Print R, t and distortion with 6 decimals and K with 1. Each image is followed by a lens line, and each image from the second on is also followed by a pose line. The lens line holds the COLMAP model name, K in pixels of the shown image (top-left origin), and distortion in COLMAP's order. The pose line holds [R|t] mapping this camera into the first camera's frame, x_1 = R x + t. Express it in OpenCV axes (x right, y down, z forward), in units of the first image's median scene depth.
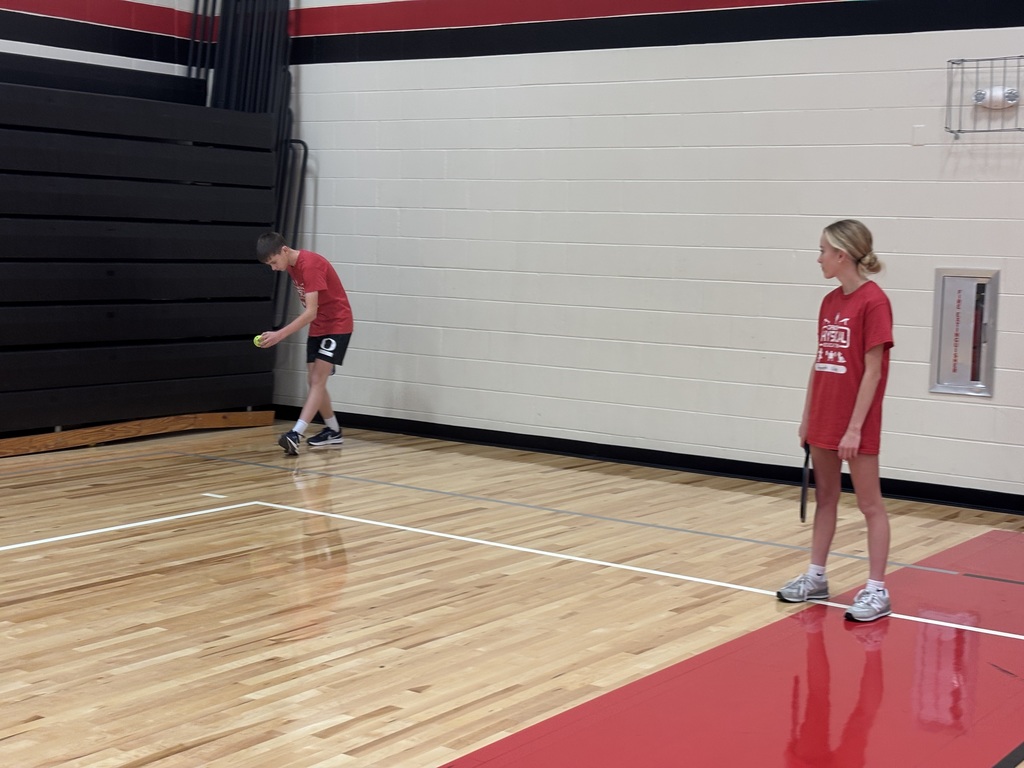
lens RADIAL K [[1549.8, 0, 466.0], [0, 1549.8, 387.2], [0, 0, 1]] dist [0.131246, -0.742529]
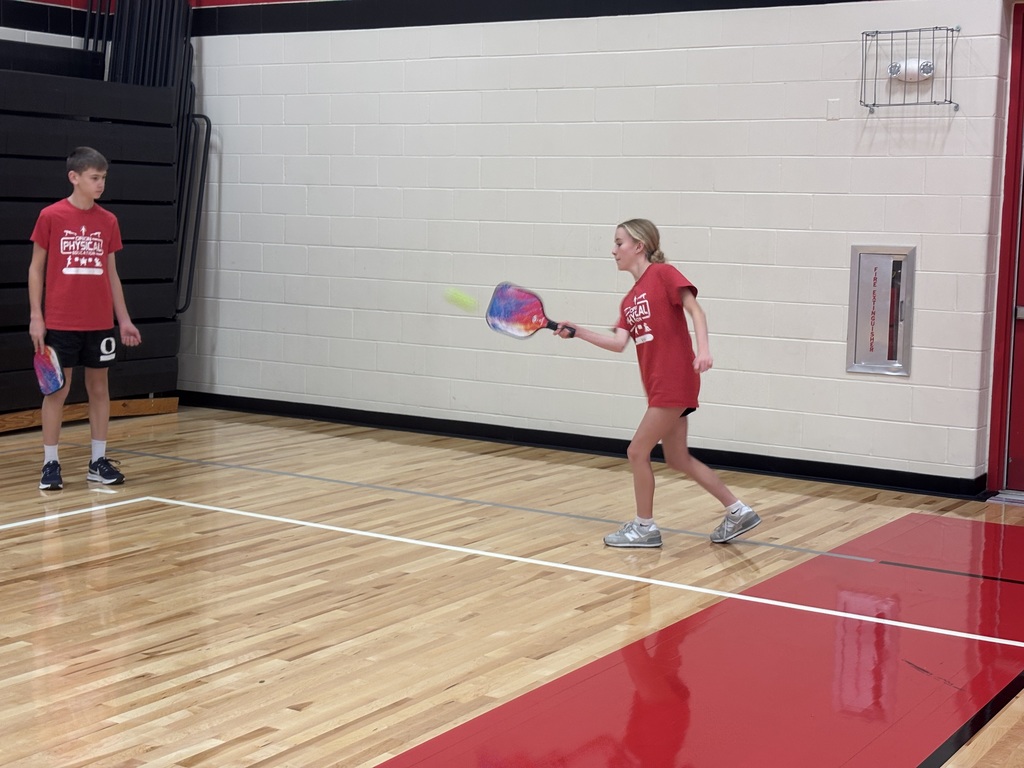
lens RADIAL K [[1546.9, 0, 509.3], [0, 1546.9, 366.8], [0, 0, 1]] dist [0.104306, -0.668623]
pose [[0.997679, -0.011950, 0.067037, 0.021228], [0.011744, 0.999925, 0.003471, -0.006080], [-0.067073, -0.002675, 0.997744, 0.042024]]
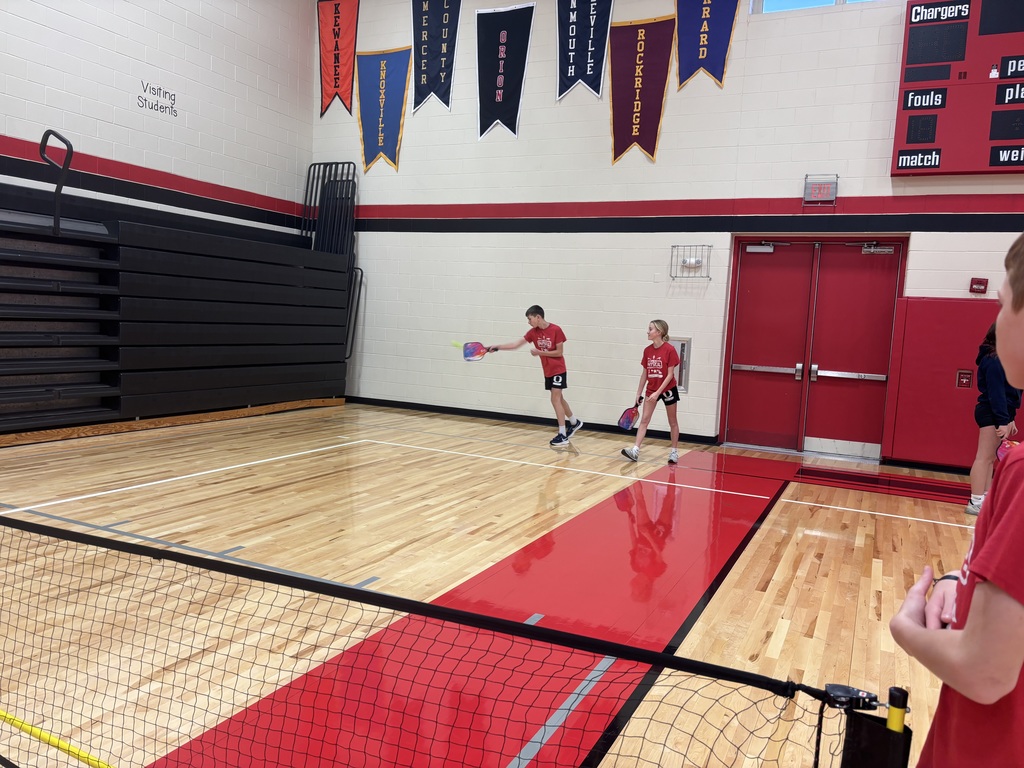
lens RADIAL K [[784.3, 0, 512.0], [0, 784.3, 384.0], [0, 0, 1]] dist [0.001709, 0.000688]
pose [[0.980996, 0.008390, 0.193847, -0.144322], [-0.006577, 0.999928, -0.009998, 0.006868], [-0.193917, 0.008533, 0.980981, -0.086290]]
